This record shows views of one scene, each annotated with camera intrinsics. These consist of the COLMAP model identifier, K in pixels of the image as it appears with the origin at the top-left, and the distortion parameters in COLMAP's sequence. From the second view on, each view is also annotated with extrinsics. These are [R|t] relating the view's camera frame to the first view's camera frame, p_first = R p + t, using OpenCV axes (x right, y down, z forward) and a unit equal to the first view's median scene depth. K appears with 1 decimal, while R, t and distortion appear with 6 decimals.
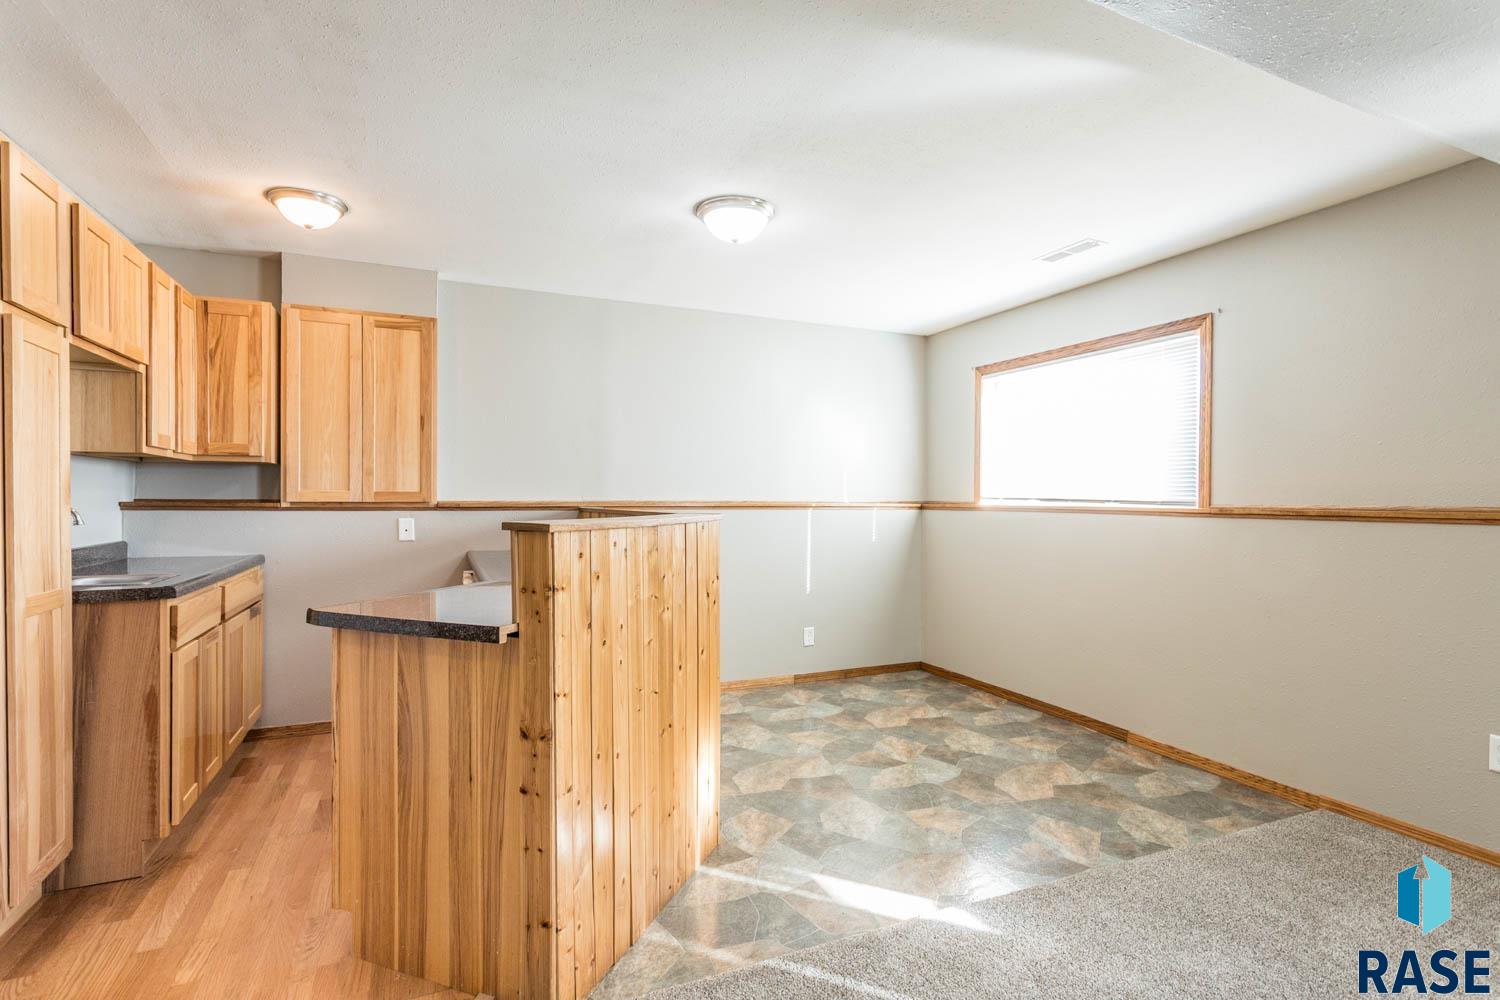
lens RADIAL K [[724.2, 0, 755.7], [0, 724.2, 501.0], [0, 0, 1]] dist [0.000914, 0.000659]
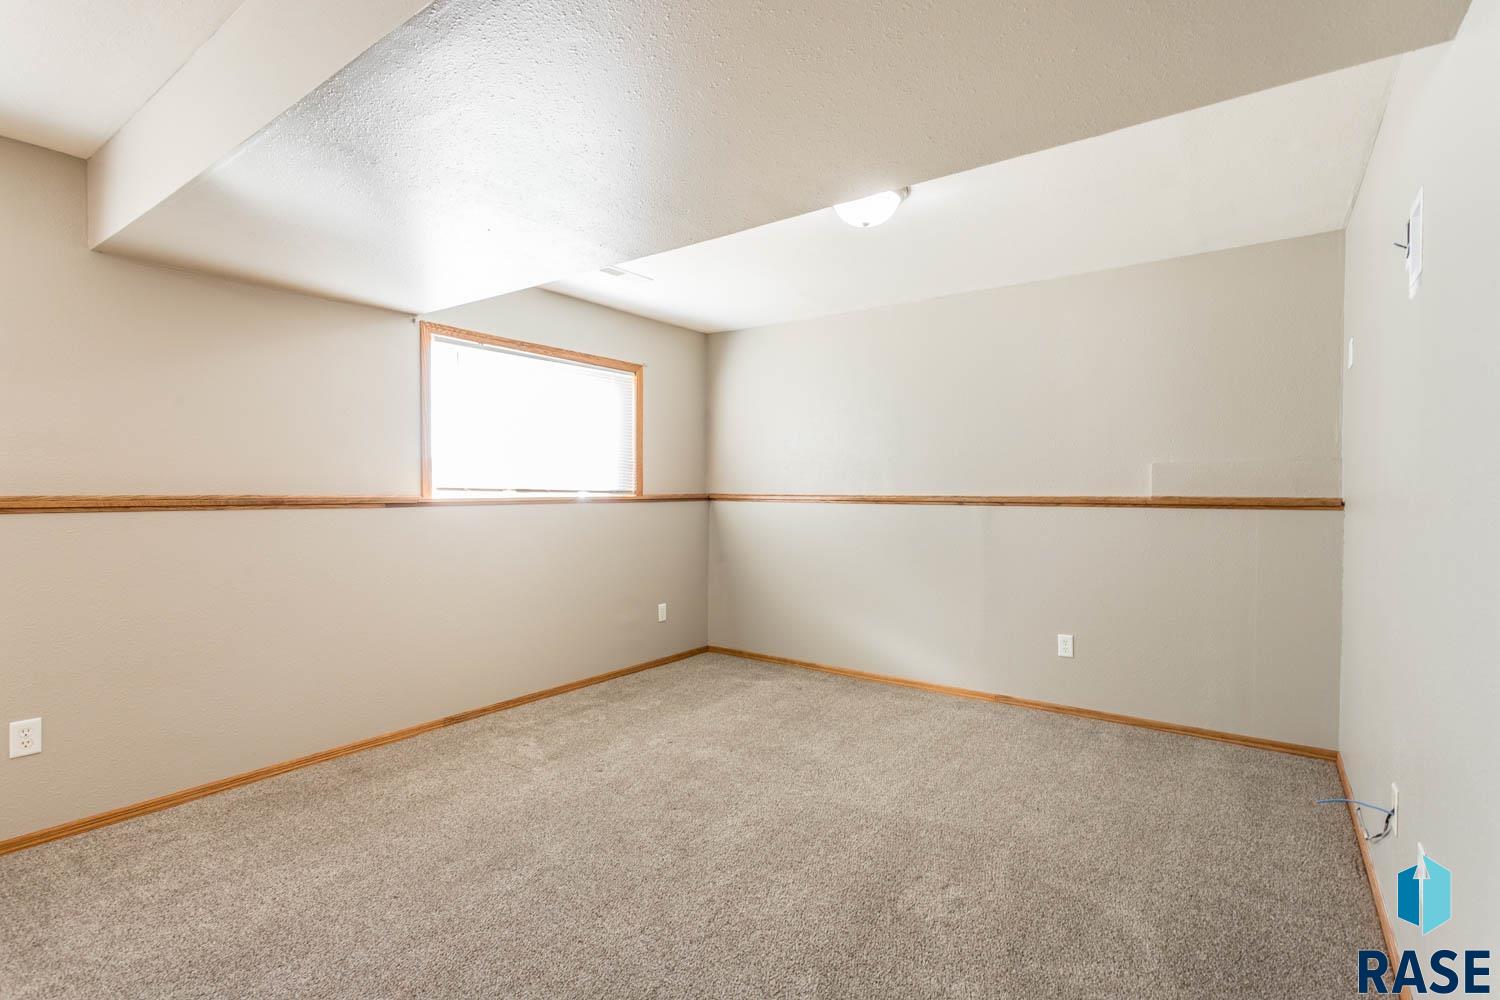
lens RADIAL K [[710.8, 0, 750.0], [0, 710.8, 500.0], [0, 0, 1]] dist [0.000076, 0.000194]
pose [[-0.491485, -0.019430, 0.870669, -0.713145], [0.001268, 0.999734, 0.023026, -0.013938], [-0.870885, 0.012421, -0.491330, 1.461839]]
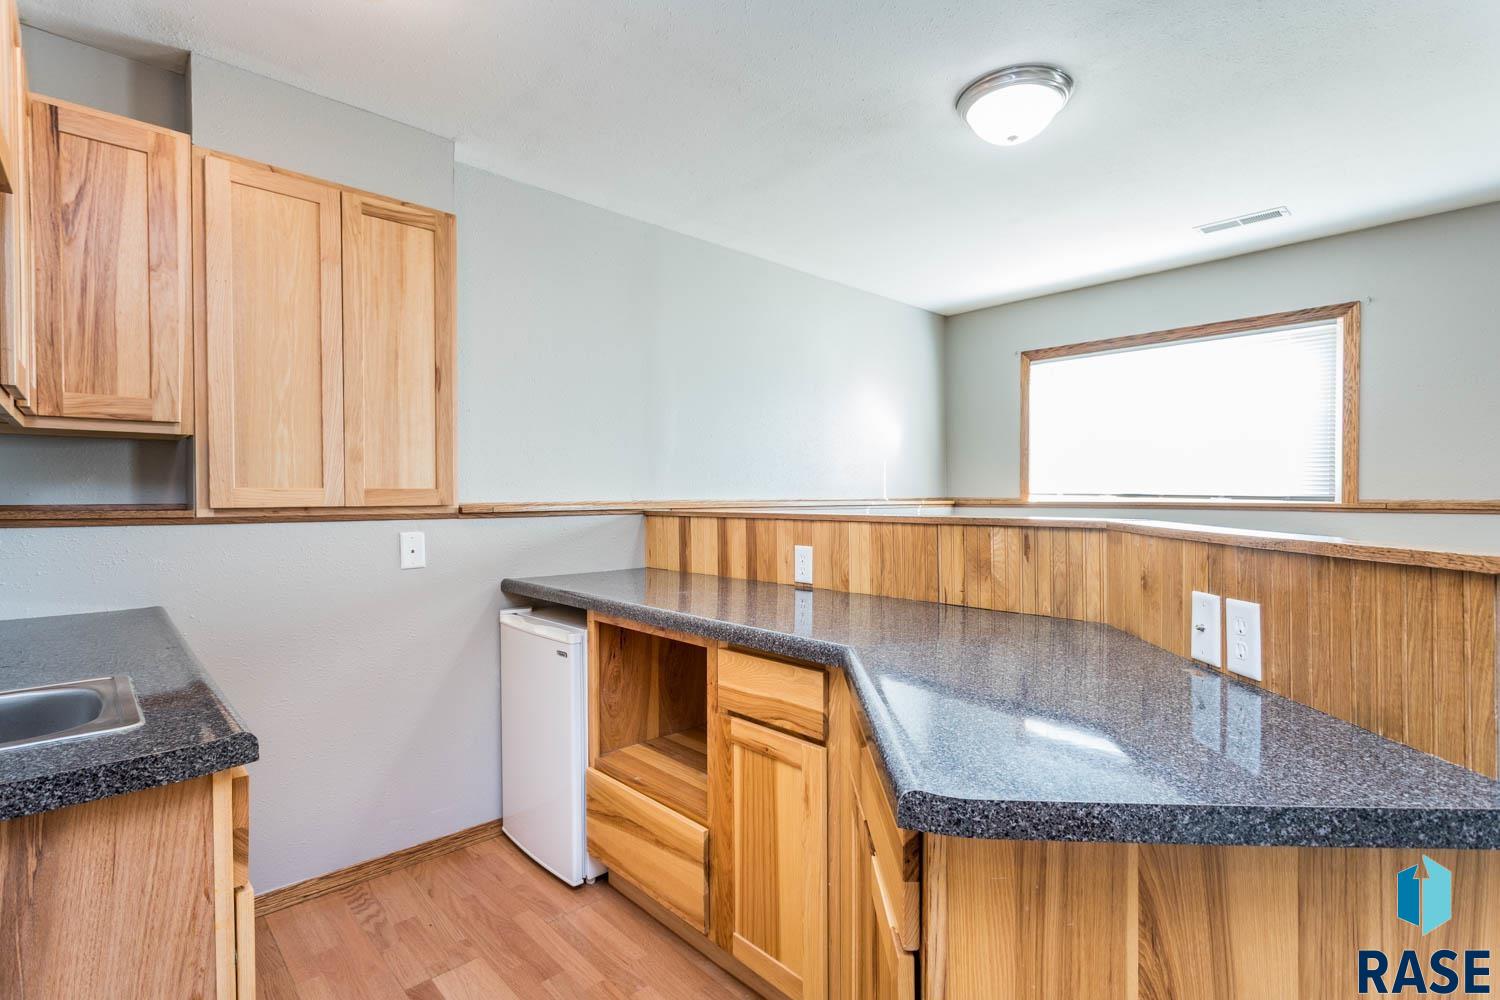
lens RADIAL K [[710.8, 0, 750.0], [0, 710.8, 500.0], [0, 0, 1]] dist [0.000076, 0.000194]
pose [[0.945345, -0.008314, 0.325965, -0.433843], [0.006866, 0.999961, 0.005593, -0.005084], [-0.325998, -0.003049, 0.945365, 0.353709]]
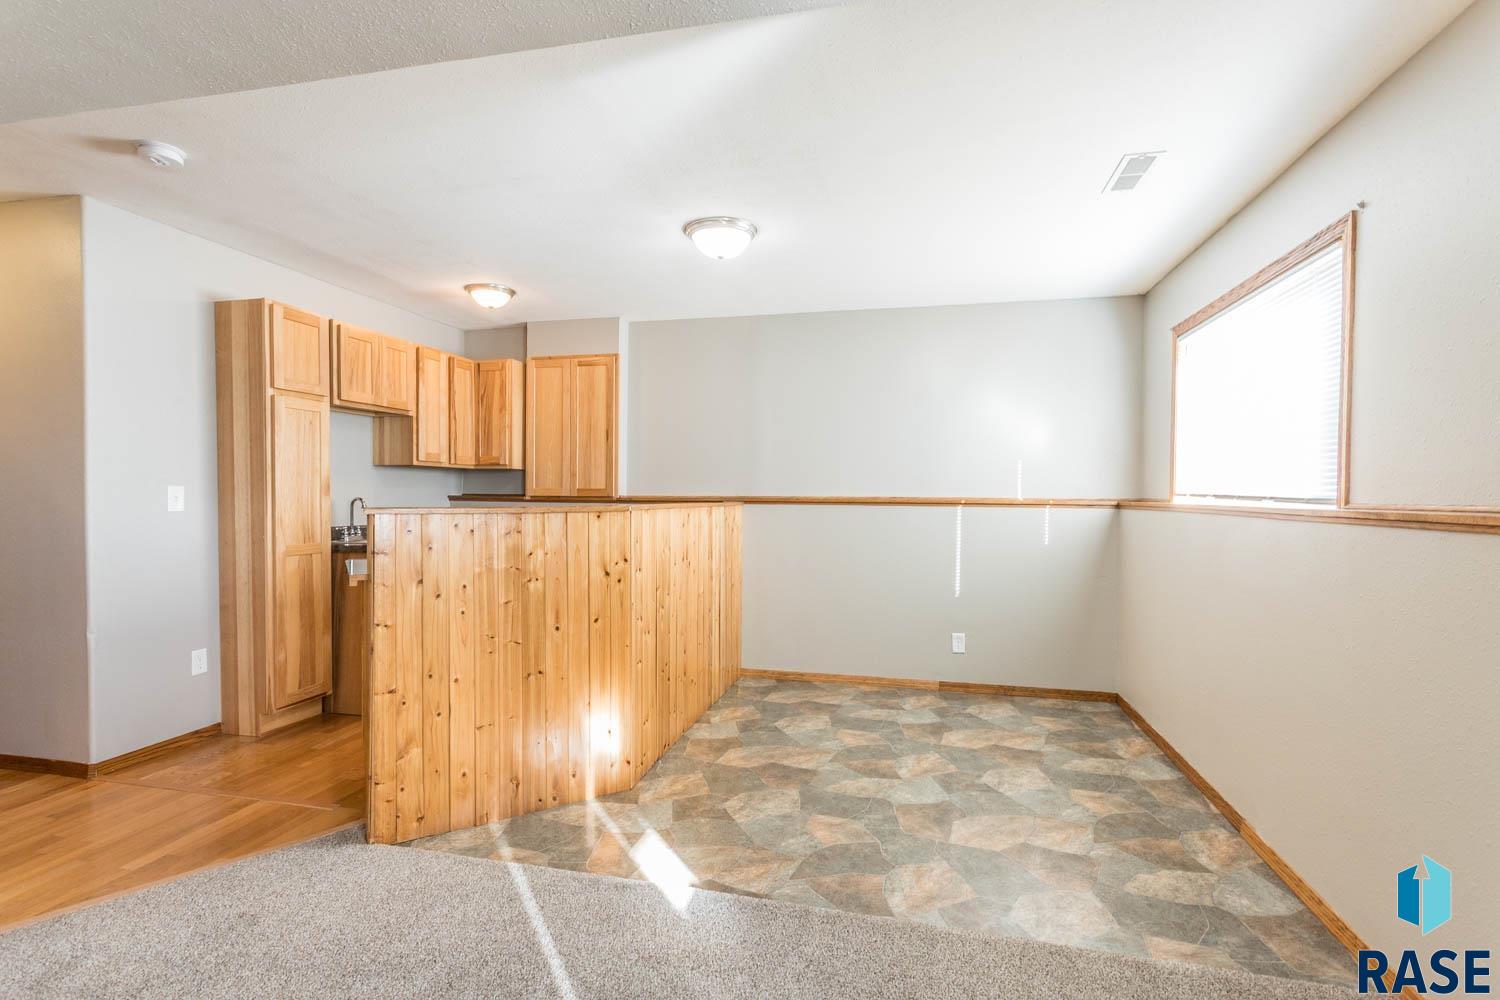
lens RADIAL K [[724.2, 0, 755.7], [0, 724.2, 501.0], [0, 0, 1]] dist [0.000914, 0.000659]
pose [[0.791367, 0.006847, -0.611304, 0.583167], [-0.004569, 0.999976, 0.005286, 0.001552], [0.611325, -0.001391, 0.791378, 0.142136]]
